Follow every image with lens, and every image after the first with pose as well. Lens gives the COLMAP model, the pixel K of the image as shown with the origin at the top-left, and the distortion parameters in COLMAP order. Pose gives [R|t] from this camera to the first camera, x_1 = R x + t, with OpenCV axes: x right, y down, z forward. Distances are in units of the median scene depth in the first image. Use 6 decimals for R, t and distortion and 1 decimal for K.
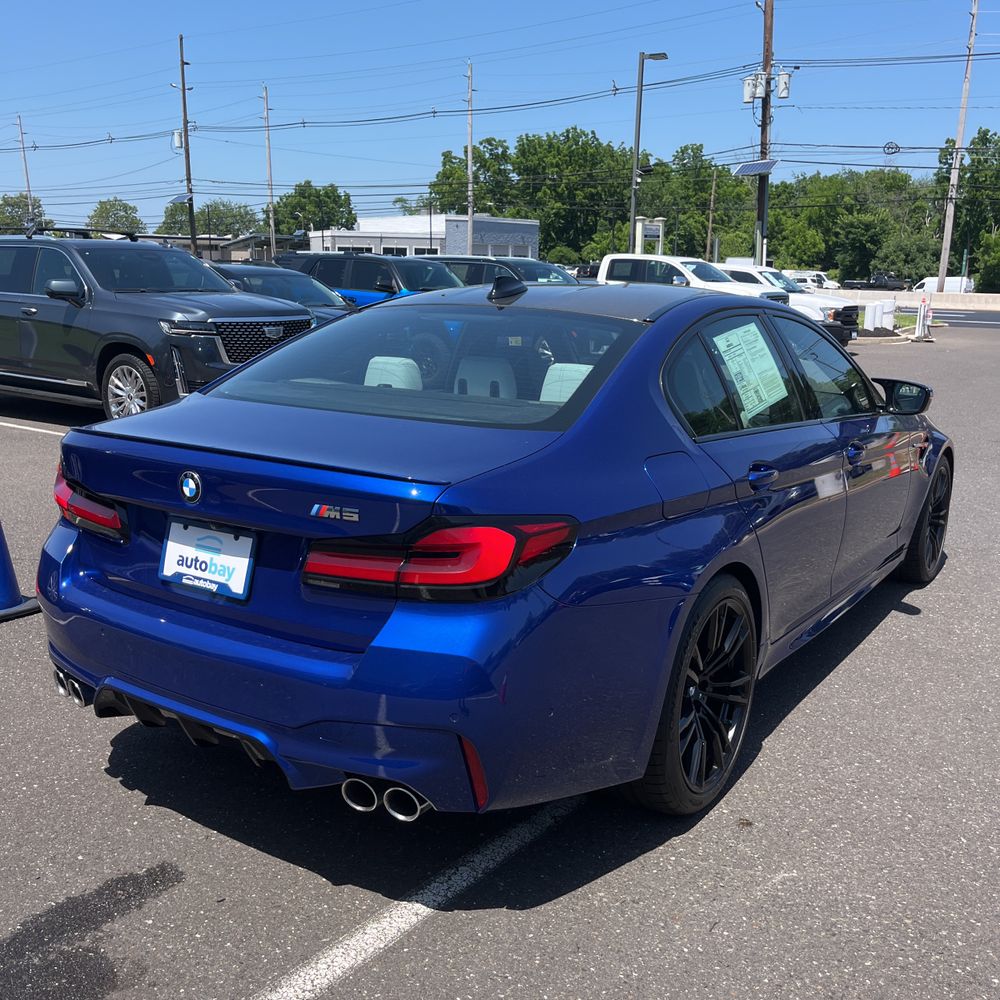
lens RADIAL K [[1024.1, 0, 500.0], [0, 1024.1, 500.0], [0, 0, 1]] dist [0.027626, 0.000559]
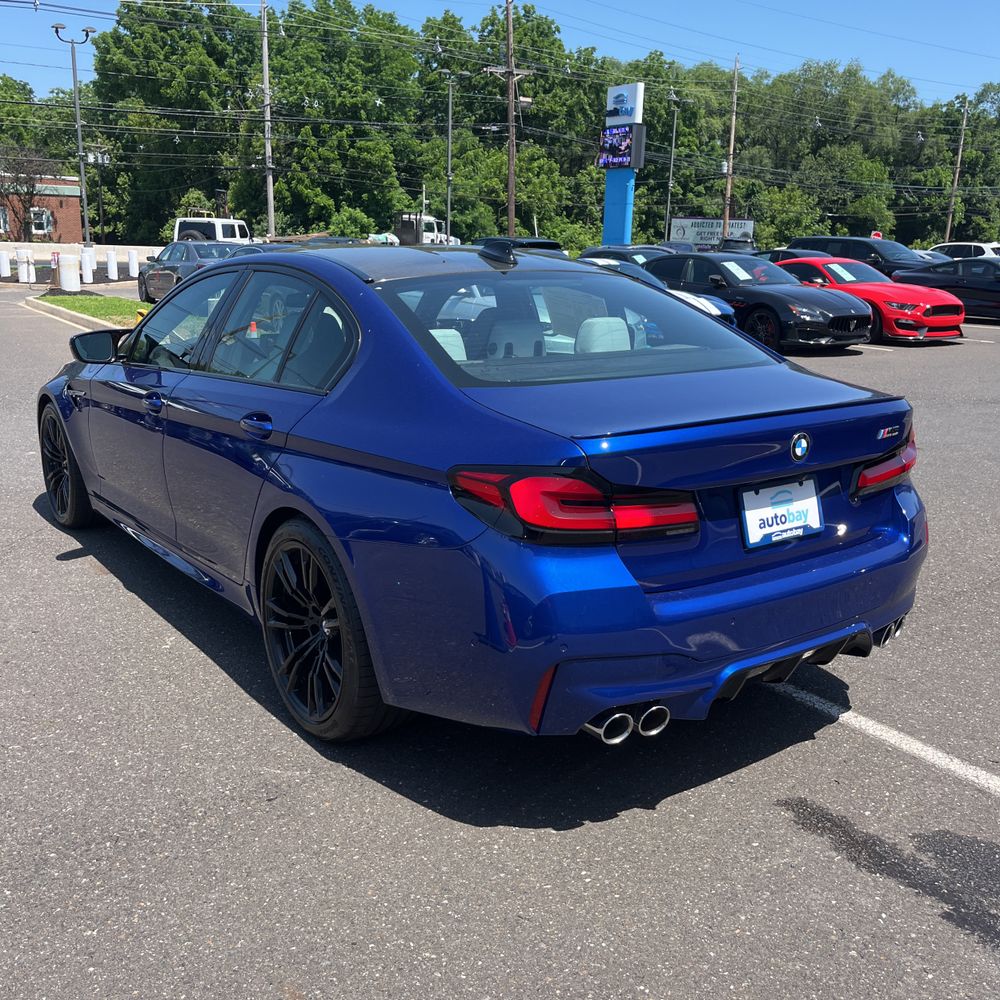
lens RADIAL K [[1024.1, 0, 500.0], [0, 1024.1, 500.0], [0, 0, 1]] dist [0.027626, 0.000559]
pose [[0.345238, -0.240935, 0.907062, -0.347942], [0.184742, 0.965023, 0.186015, -0.054178], [-0.920153, 0.103353, 0.377673, 0.216743]]
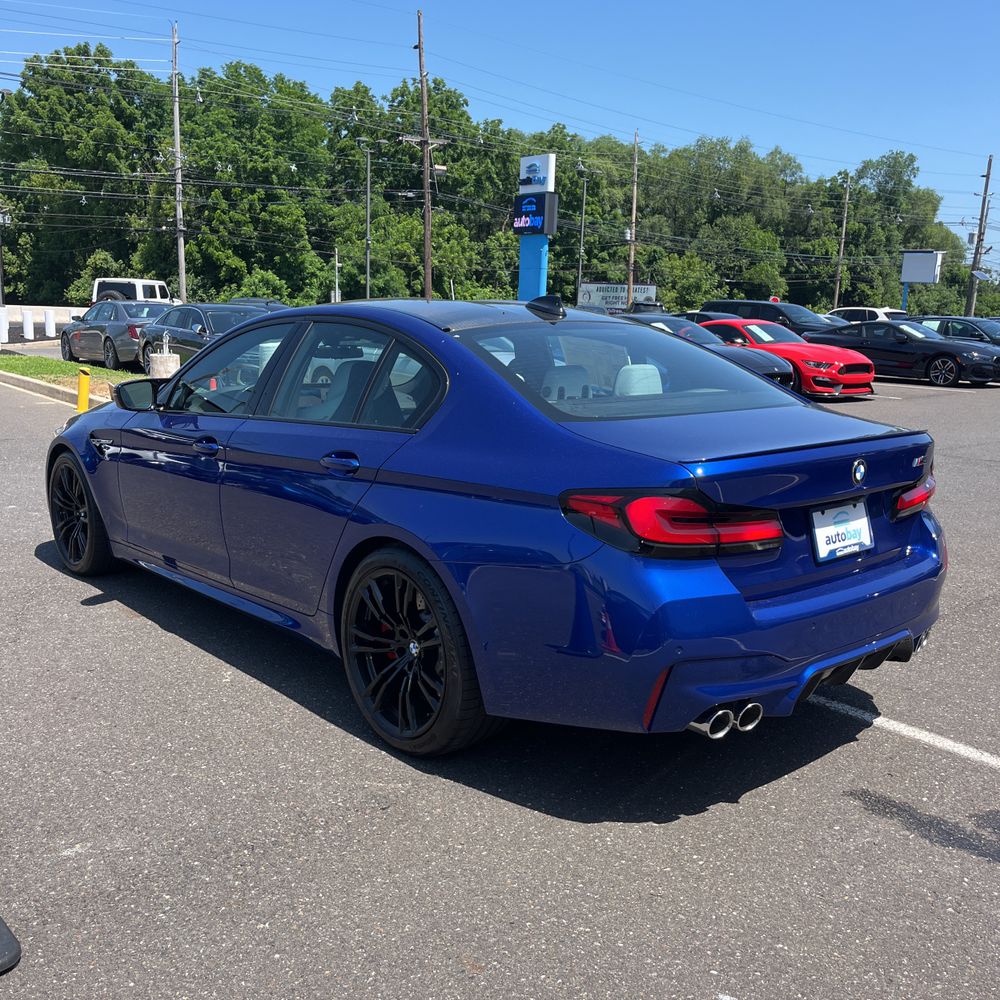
lens RADIAL K [[1024.1, 0, 500.0], [0, 1024.1, 500.0], [0, 0, 1]] dist [0.027626, 0.000559]
pose [[0.258162, -0.191134, 0.947006, -0.392325], [0.184490, 0.971948, 0.145875, -0.059265], [-0.948323, 0.137054, 0.286182, 0.259474]]
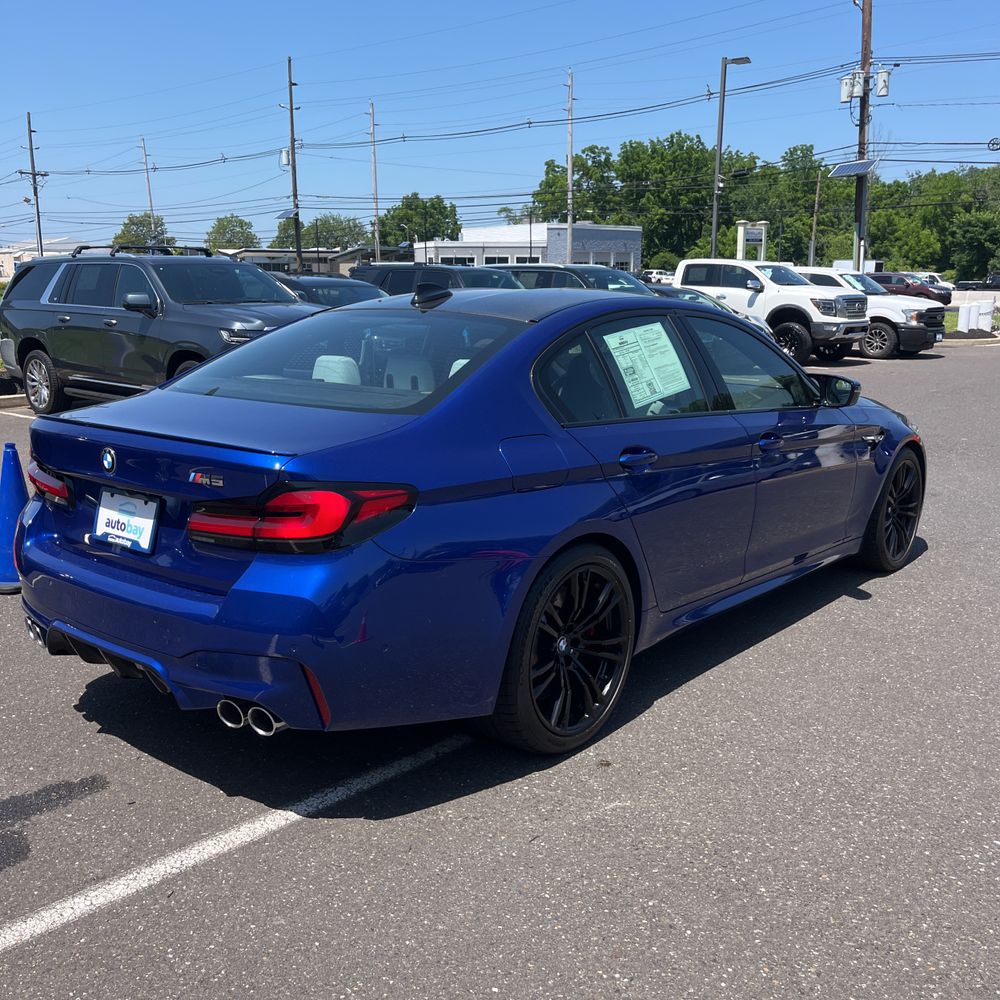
lens RADIAL K [[1024.1, 0, 500.0], [0, 1024.1, 500.0], [0, 0, 1]] dist [0.027626, 0.000559]
pose [[0.994607, 0.005706, -0.103555, 0.069709], [-0.006468, 0.999954, -0.007026, 0.009645], [0.103510, 0.007658, 0.994599, -0.039411]]
